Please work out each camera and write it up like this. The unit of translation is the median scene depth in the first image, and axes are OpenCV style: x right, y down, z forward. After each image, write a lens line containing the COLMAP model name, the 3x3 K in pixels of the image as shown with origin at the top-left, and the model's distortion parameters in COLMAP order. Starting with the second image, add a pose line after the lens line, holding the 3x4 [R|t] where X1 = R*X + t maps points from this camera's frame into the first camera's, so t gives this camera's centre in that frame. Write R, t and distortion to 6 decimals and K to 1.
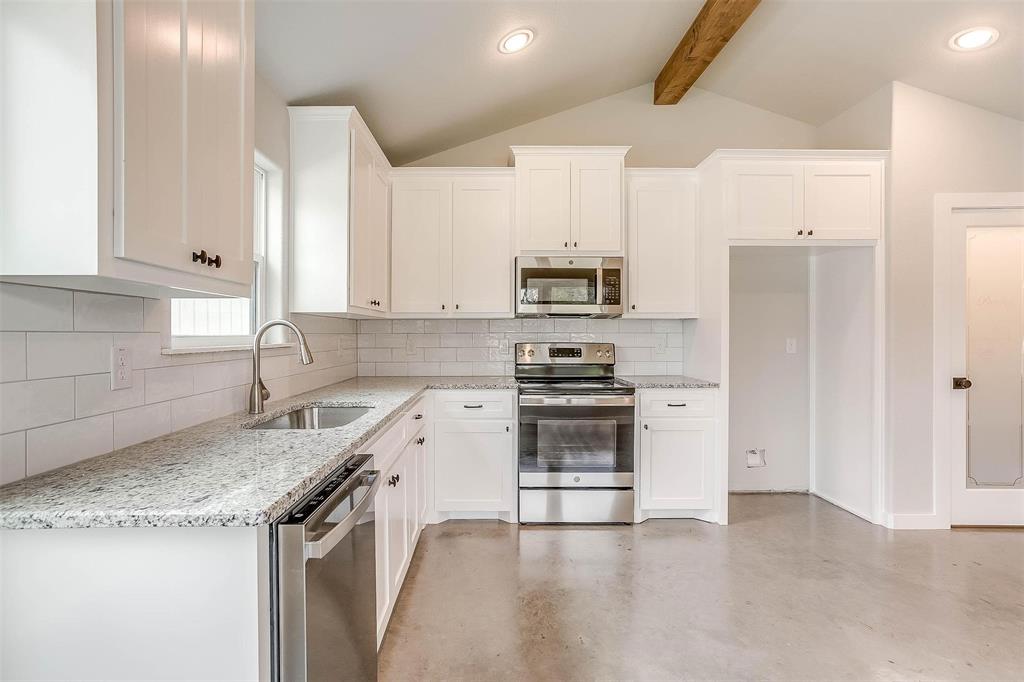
lens RADIAL K [[498.7, 0, 511.7], [0, 498.7, 337.0], [0, 0, 1]] dist [-0.039612, 0.031751]
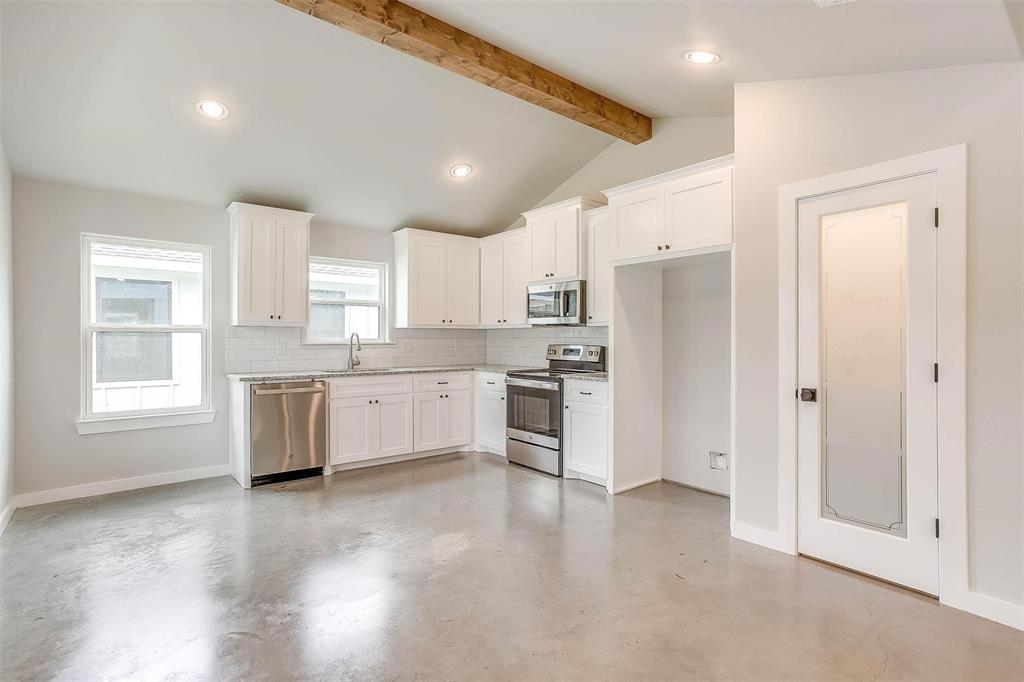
lens RADIAL K [[507.9, 0, 522.5], [0, 507.9, 341.6], [0, 0, 1]] dist [-0.044574, 0.033817]
pose [[0.633737, 0.007949, -0.773508, 1.260719], [-0.007232, 0.999964, 0.004352, -0.002309], [0.773515, 0.002836, 0.633772, 0.032666]]
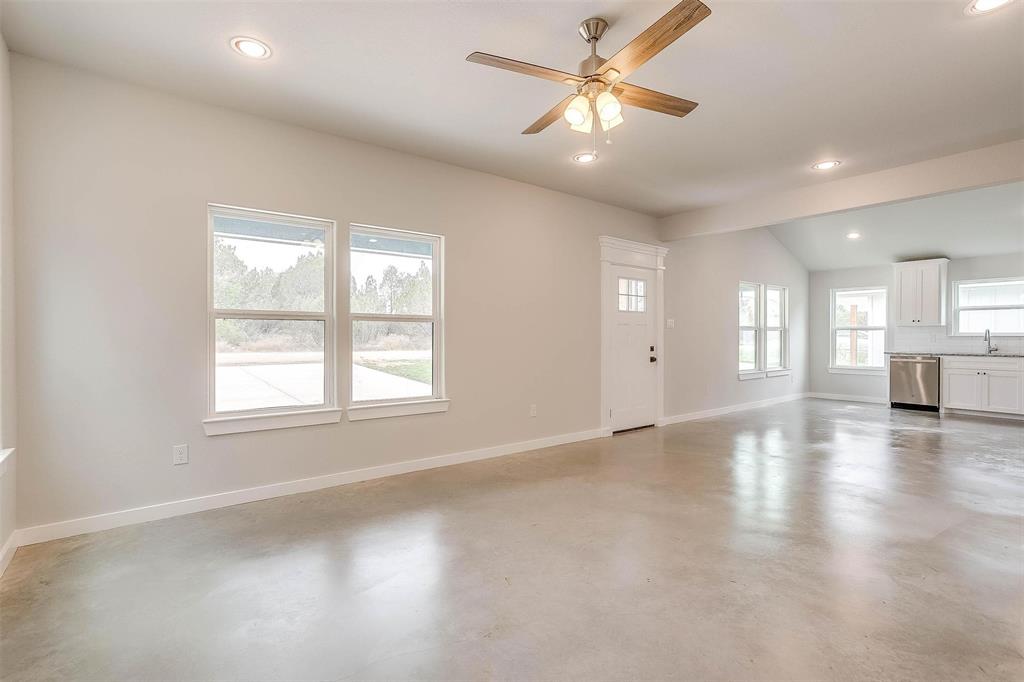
lens RADIAL K [[494.5, 0, 510.7], [0, 494.5, 329.4], [0, 0, 1]] dist [-0.038538, 0.030305]
pose [[-0.793092, -0.004453, -0.609086, 2.800357], [-0.003711, 0.999990, -0.002479, -0.002559], [0.609091, 0.000295, -0.793101, 1.047683]]
